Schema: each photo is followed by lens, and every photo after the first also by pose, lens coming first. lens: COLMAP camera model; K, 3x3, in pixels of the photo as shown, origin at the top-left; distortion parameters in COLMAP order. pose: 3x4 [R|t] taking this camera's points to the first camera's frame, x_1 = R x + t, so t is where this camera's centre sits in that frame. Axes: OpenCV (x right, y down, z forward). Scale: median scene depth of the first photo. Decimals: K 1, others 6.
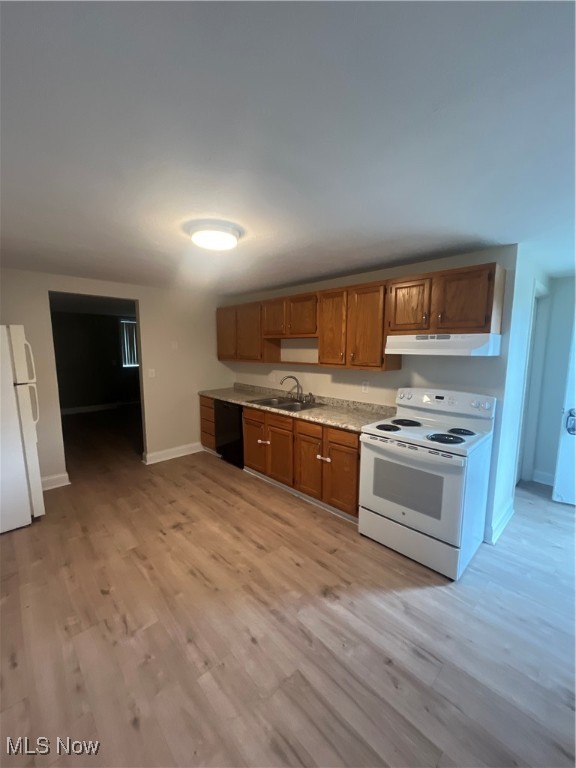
lens RADIAL K [[306.3, 0, 287.9], [0, 306.3, 379.4], [0, 0, 1]] dist [-0.010095, 0.000706]
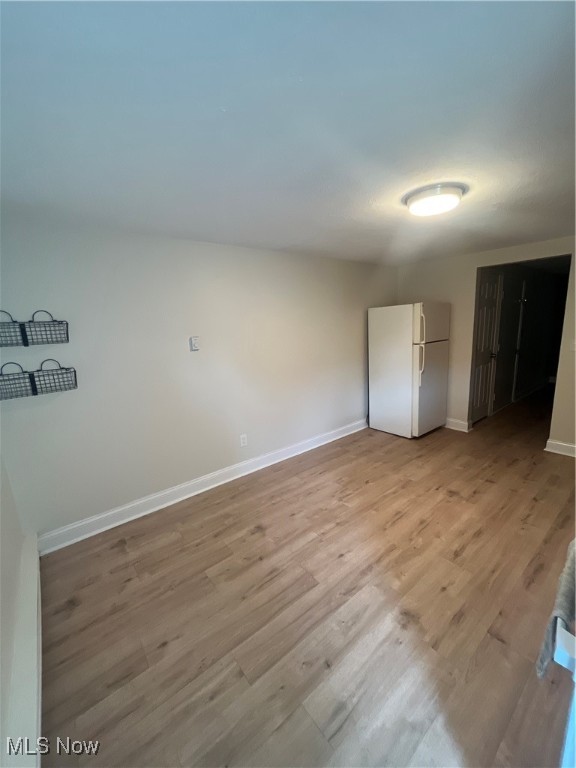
lens RADIAL K [[306.3, 0, 284.7], [0, 306.3, 378.2], [0, 0, 1]] dist [-0.010095, 0.000706]
pose [[-0.091052, 0.177971, -0.979814, 0.868586], [-0.060758, 0.981075, 0.183847, -0.066625], [0.993991, 0.076271, -0.078516, 0.695752]]
